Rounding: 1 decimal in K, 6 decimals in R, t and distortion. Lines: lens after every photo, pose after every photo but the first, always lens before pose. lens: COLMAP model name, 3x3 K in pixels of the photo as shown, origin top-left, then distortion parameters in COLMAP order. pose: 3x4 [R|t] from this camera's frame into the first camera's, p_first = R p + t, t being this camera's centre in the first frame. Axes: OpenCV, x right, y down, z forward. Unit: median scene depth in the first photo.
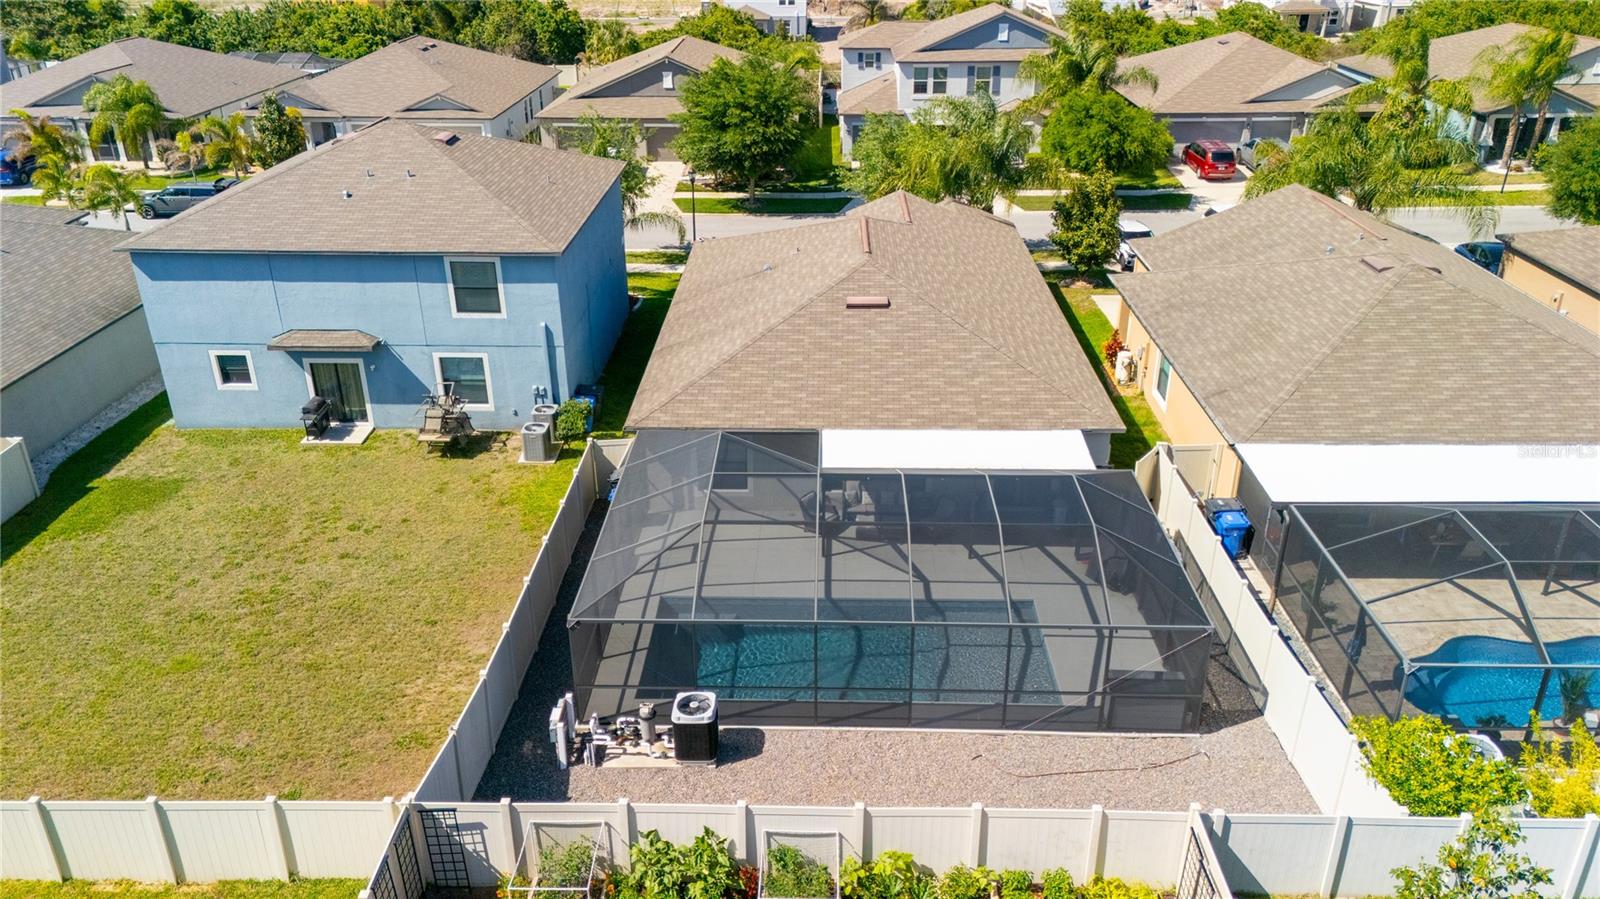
lens RADIAL K [[1169.7, 0, 798.1], [0, 1169.7, 447.6], [0, 0, 1]] dist [0.052878, -0.035565]
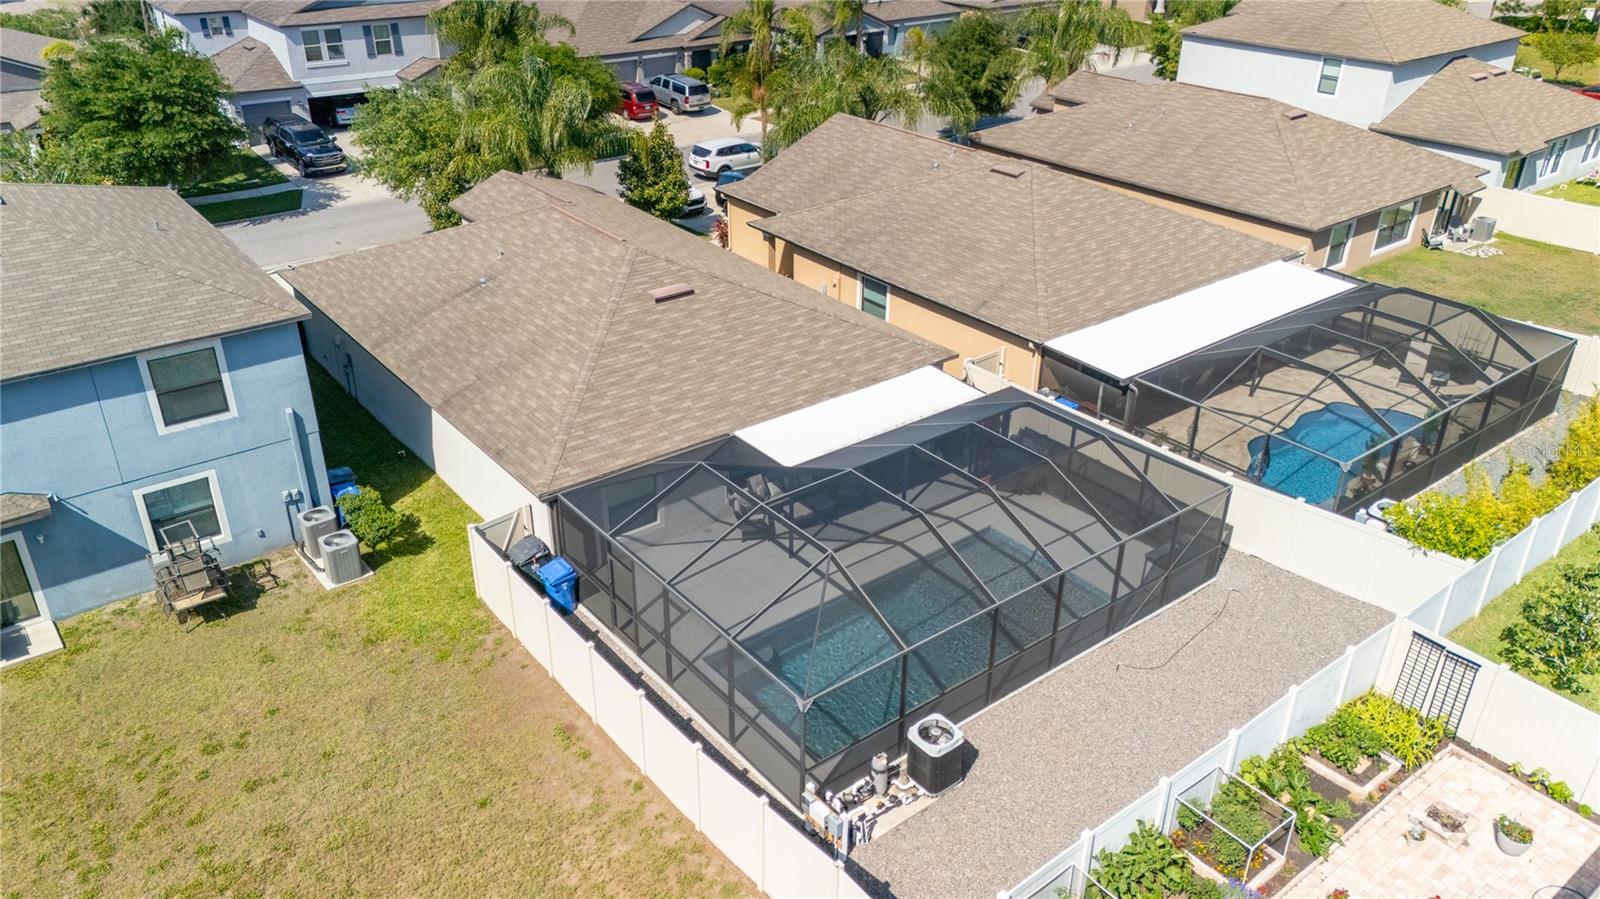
lens RADIAL K [[1169.7, 0, 798.7], [0, 1169.7, 445.9], [0, 0, 1]] dist [0.052878, -0.035565]
pose [[0.769595, -0.286287, 0.570757, -0.403298], [0.258938, 0.956987, 0.130870, -0.096514], [-0.583674, 0.047074, 0.810623, 0.175209]]
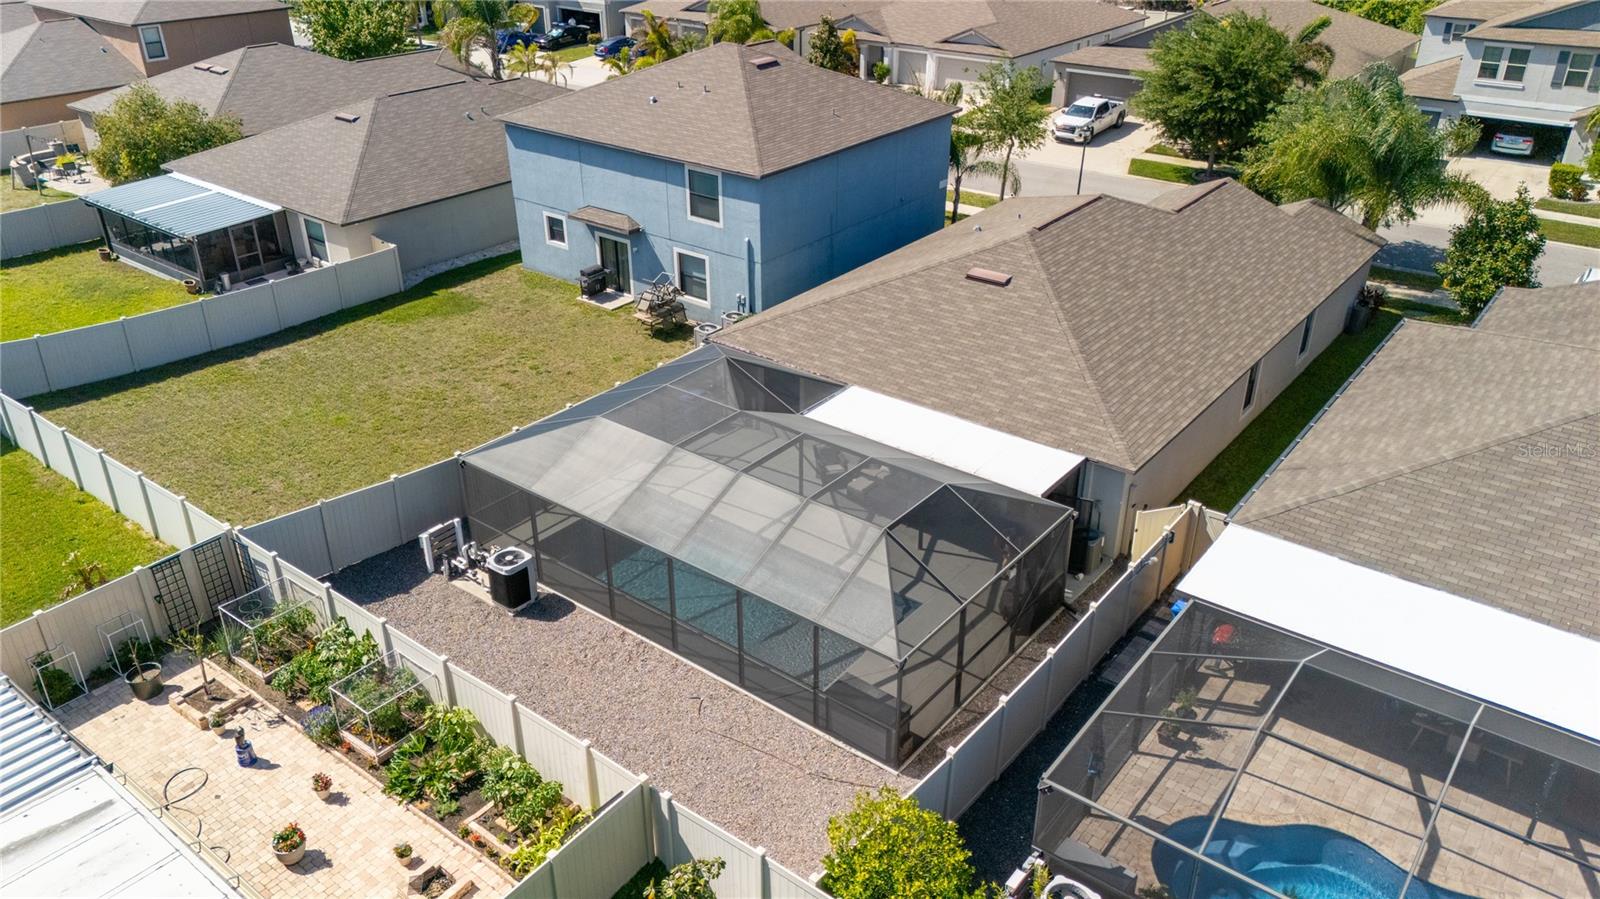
lens RADIAL K [[1169.7, 0, 794.0], [0, 1169.7, 451.8], [0, 0, 1]] dist [0.052878, -0.035565]
pose [[0.802806, 0.283786, -0.524374, 0.444126], [-0.257174, 0.958263, 0.124875, -0.061923], [0.537926, 0.034605, 0.842282, 0.103079]]
